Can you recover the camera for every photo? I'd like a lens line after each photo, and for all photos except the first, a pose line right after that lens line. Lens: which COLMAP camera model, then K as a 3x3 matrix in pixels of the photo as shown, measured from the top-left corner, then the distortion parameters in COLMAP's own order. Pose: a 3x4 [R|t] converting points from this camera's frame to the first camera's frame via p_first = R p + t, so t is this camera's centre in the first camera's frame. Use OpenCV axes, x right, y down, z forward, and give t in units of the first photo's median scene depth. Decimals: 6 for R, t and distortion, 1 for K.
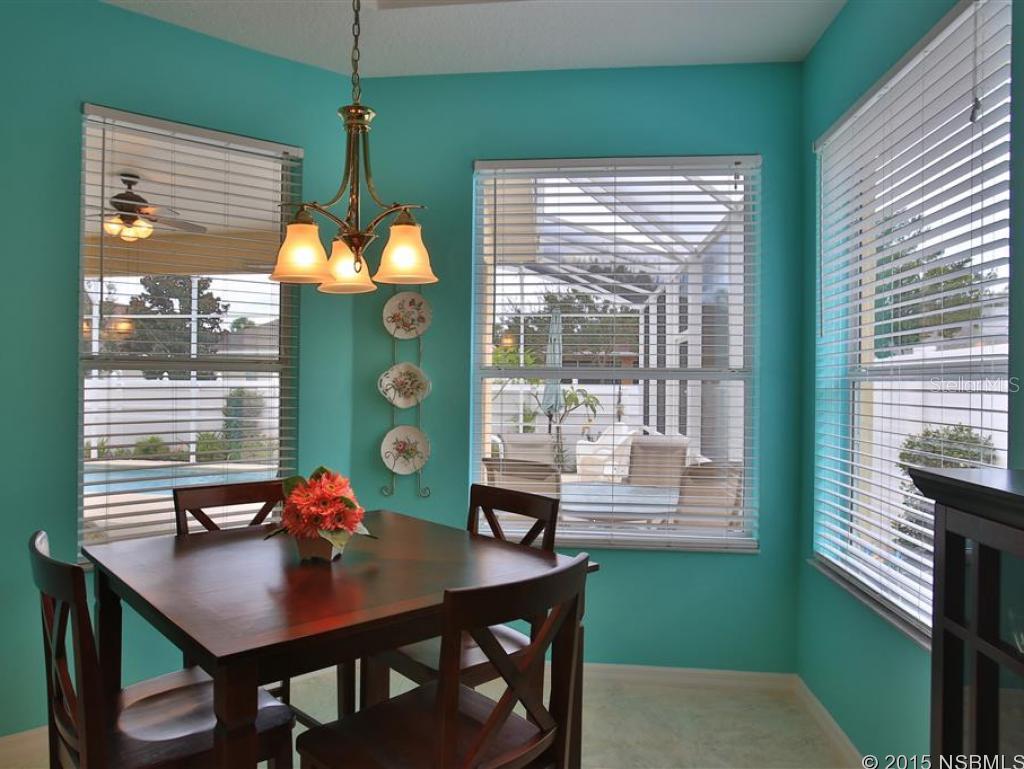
lens RADIAL K [[713.8, 0, 492.4], [0, 713.8, 385.1], [0, 0, 1]] dist [0.001414, 0.000575]
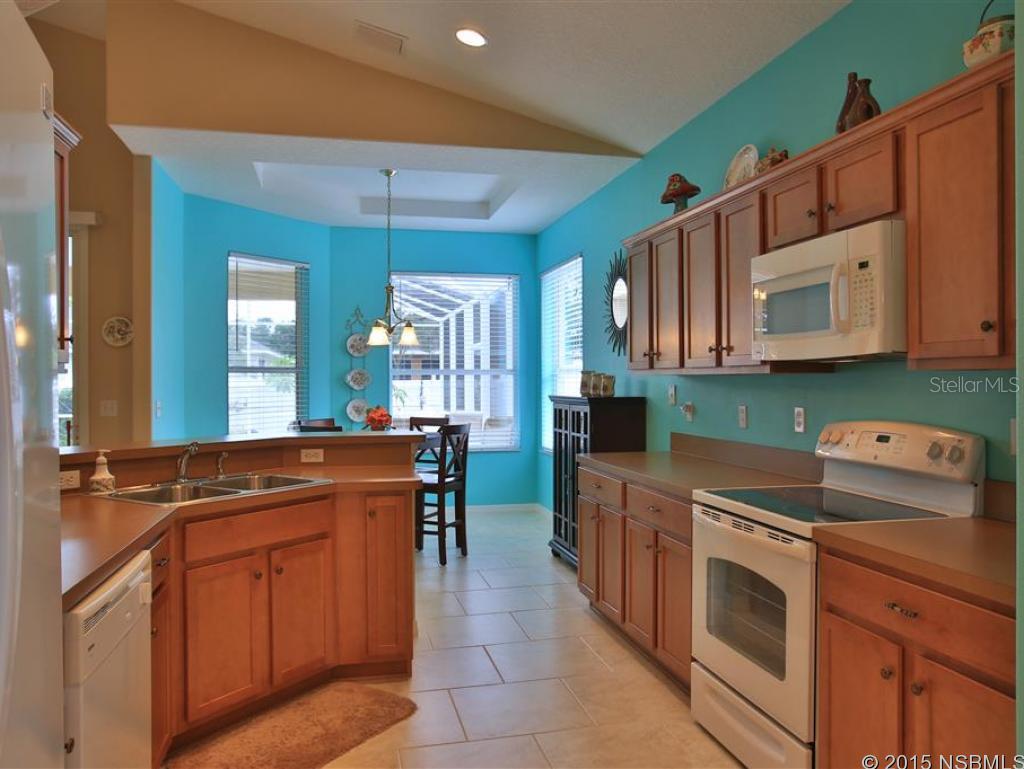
lens RADIAL K [[767.9, 0, 512.0], [0, 767.9, 384.5], [0, 0, 1]] dist [-0.023877, 0.003146]
pose [[0.946716, -0.013767, 0.321775, -0.182269], [0.012780, 0.999905, 0.005181, 0.004412], [-0.321816, -0.000792, 0.946802, -0.548567]]
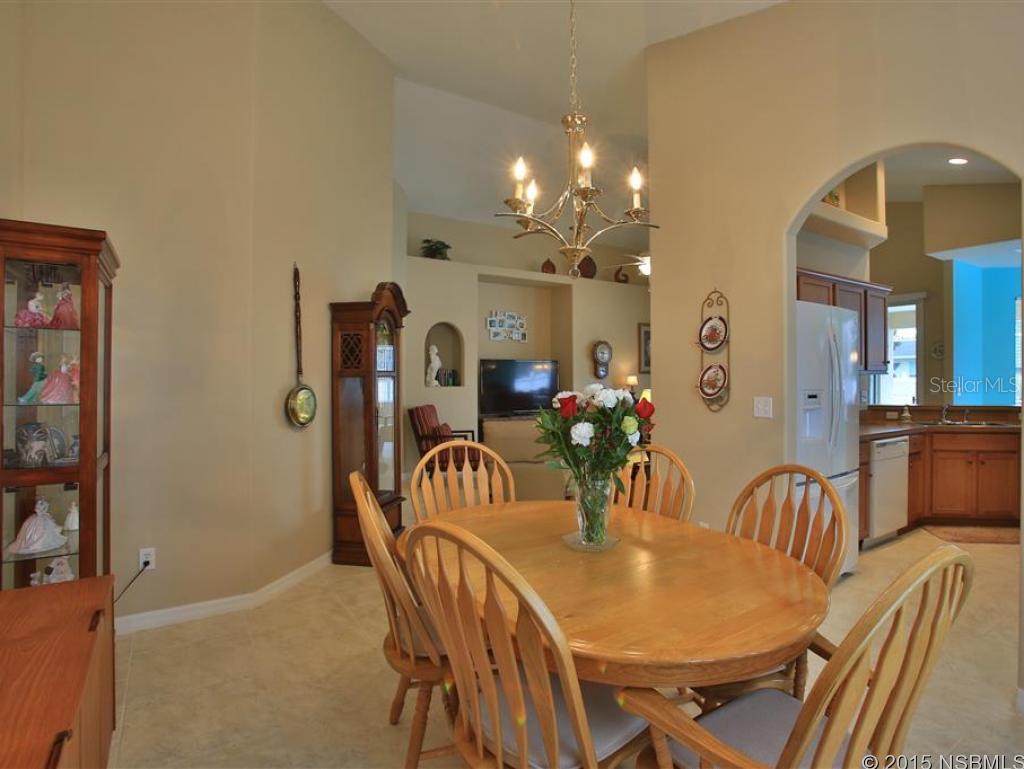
lens RADIAL K [[573.6, 0, 493.7], [0, 573.6, 382.1], [0, 0, 1]] dist [-0.098230, 0.032825]
pose [[0.613020, 0.002143, -0.790065, -0.023192], [0.000523, 0.999995, 0.003119, 0.005609], [0.790067, -0.002325, 0.613016, -0.967528]]
